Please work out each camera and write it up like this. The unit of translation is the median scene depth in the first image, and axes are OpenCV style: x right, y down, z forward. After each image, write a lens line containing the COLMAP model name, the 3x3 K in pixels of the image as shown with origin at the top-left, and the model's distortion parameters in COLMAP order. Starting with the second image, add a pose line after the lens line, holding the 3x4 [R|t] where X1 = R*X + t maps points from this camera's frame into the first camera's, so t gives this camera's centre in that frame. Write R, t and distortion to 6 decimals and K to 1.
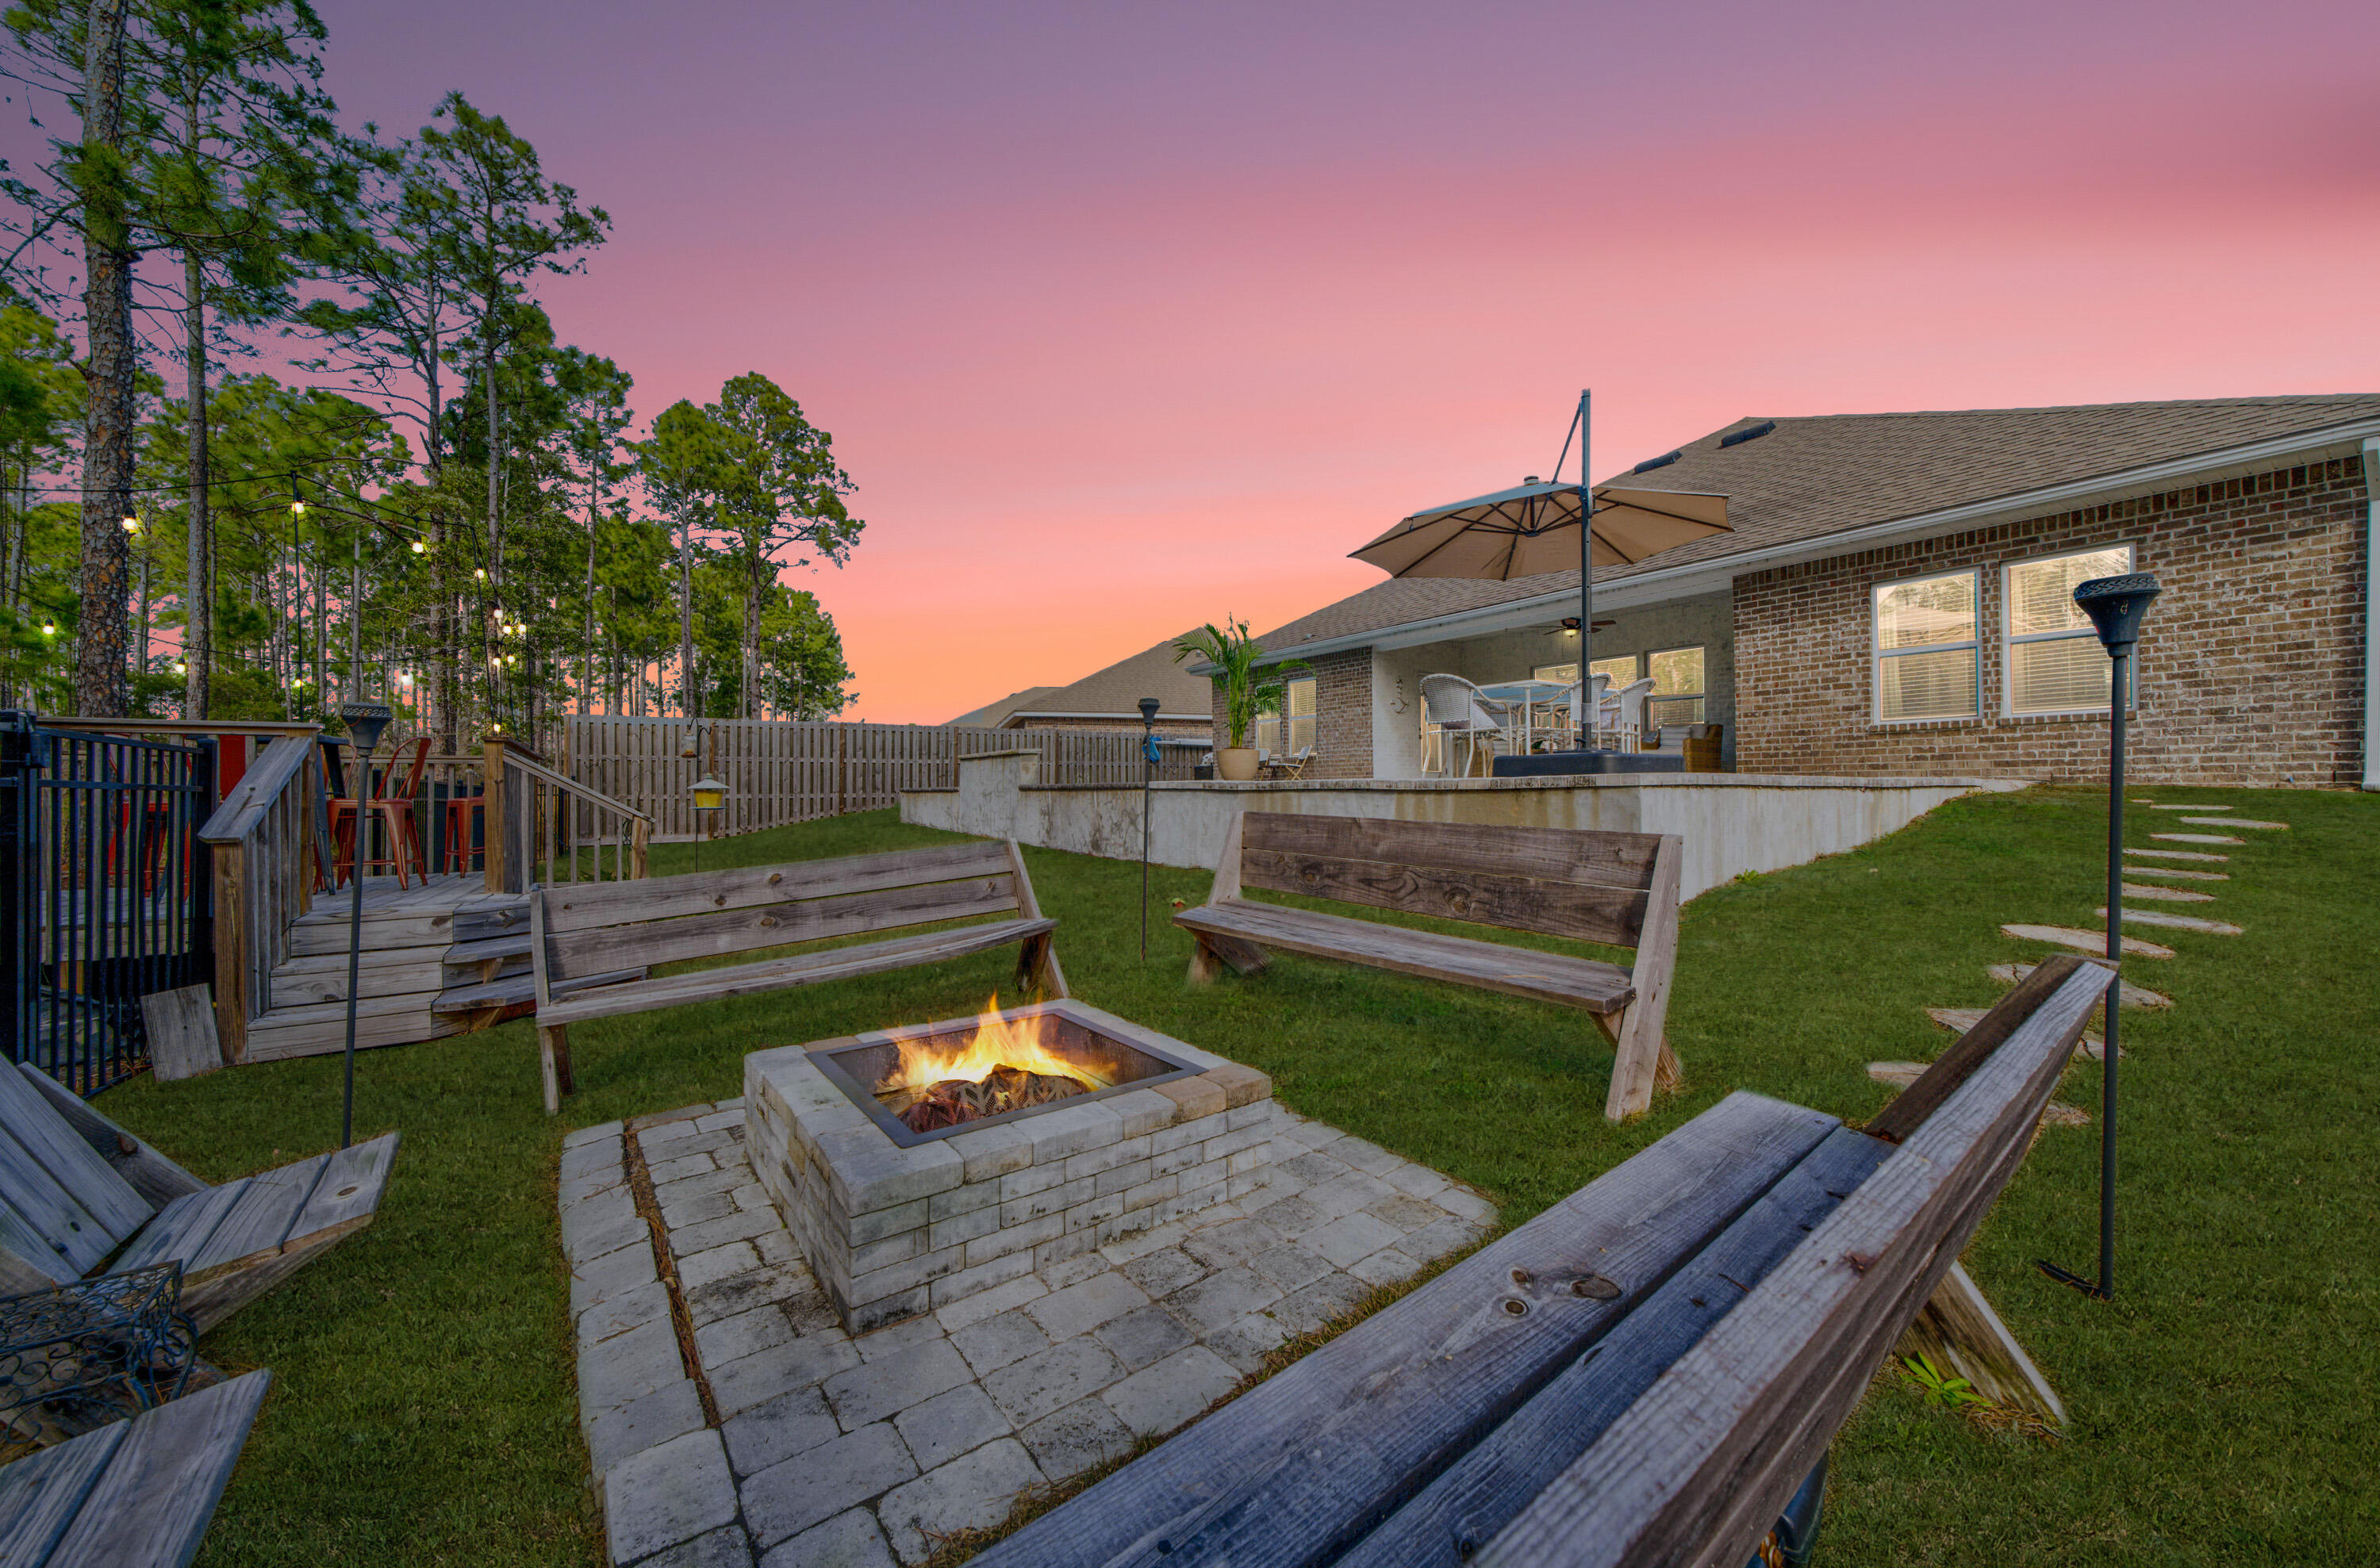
lens RADIAL K [[809.0, 0, 1227.3], [0, 809.0, 791.8], [0, 0, 1]] dist [-0.000366, 0.000065]
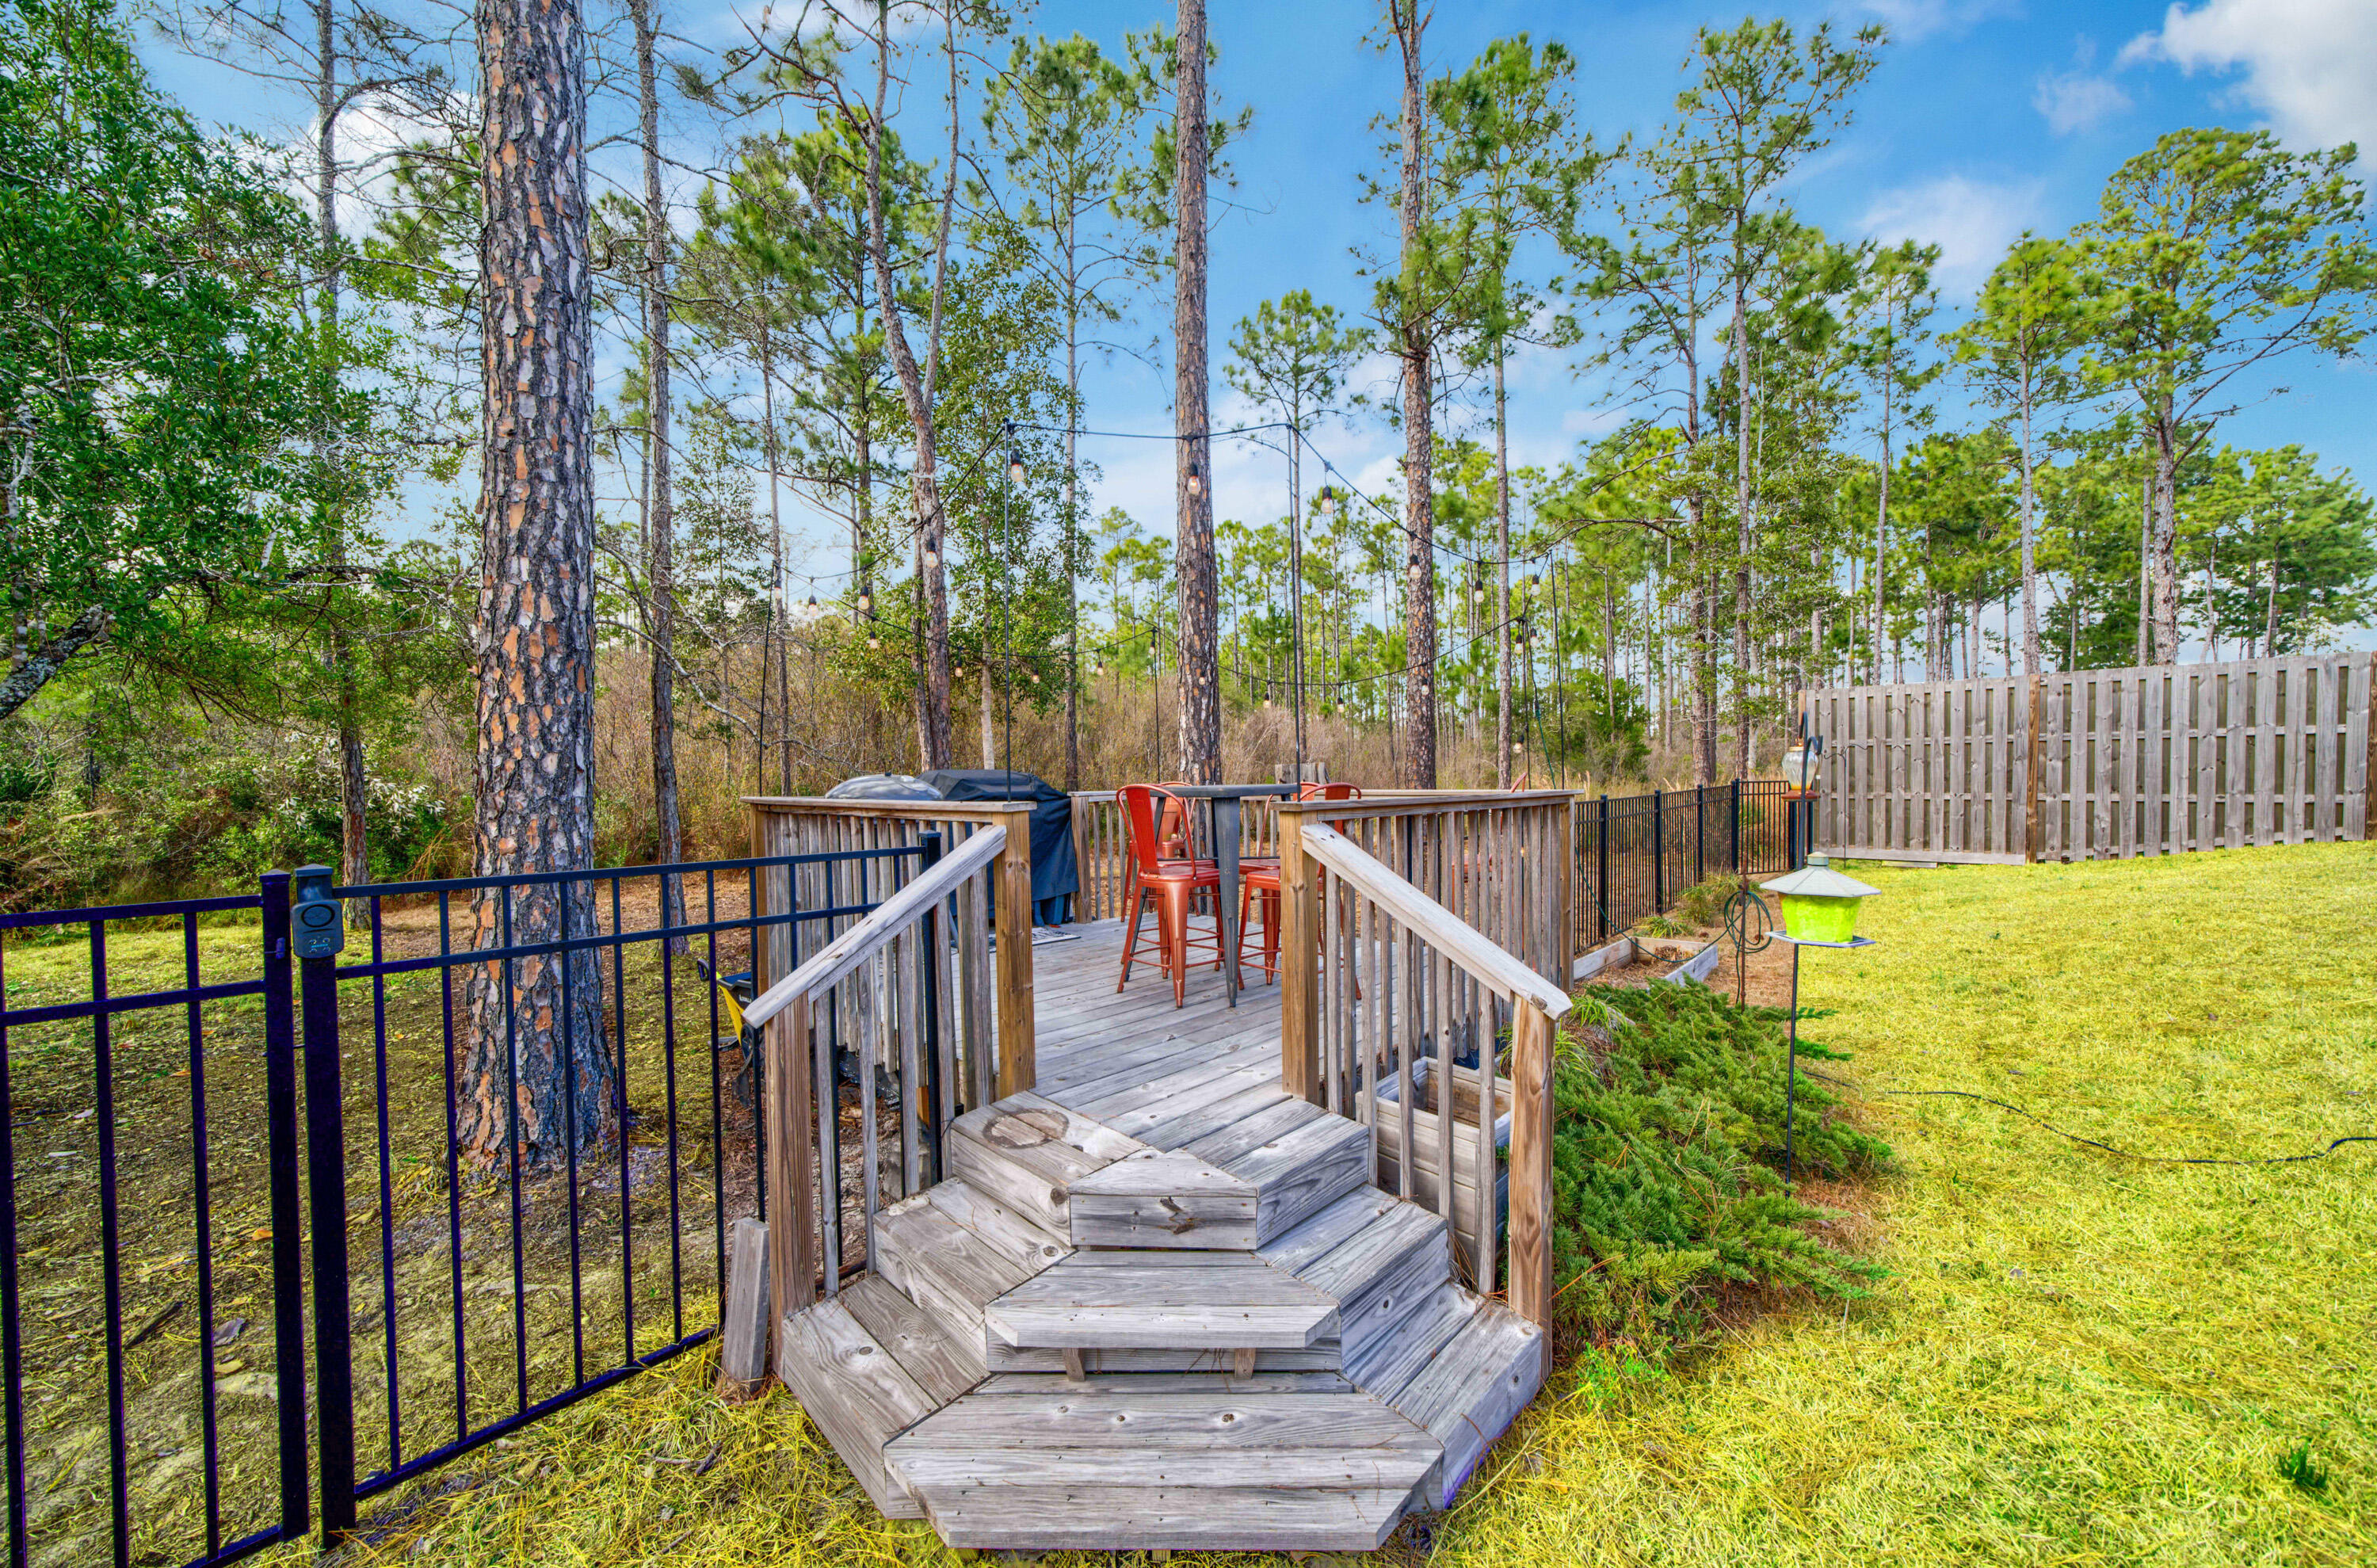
lens RADIAL K [[807.7, 0, 1180.3], [0, 807.7, 774.4], [0, 0, 1]] dist [0.014956, 0.000094]
pose [[0.161884, 0.005915, -0.986792, -0.047945], [0.011467, 0.999903, 0.007875, -0.010420], [0.986743, -0.012591, 0.161800, 0.101574]]
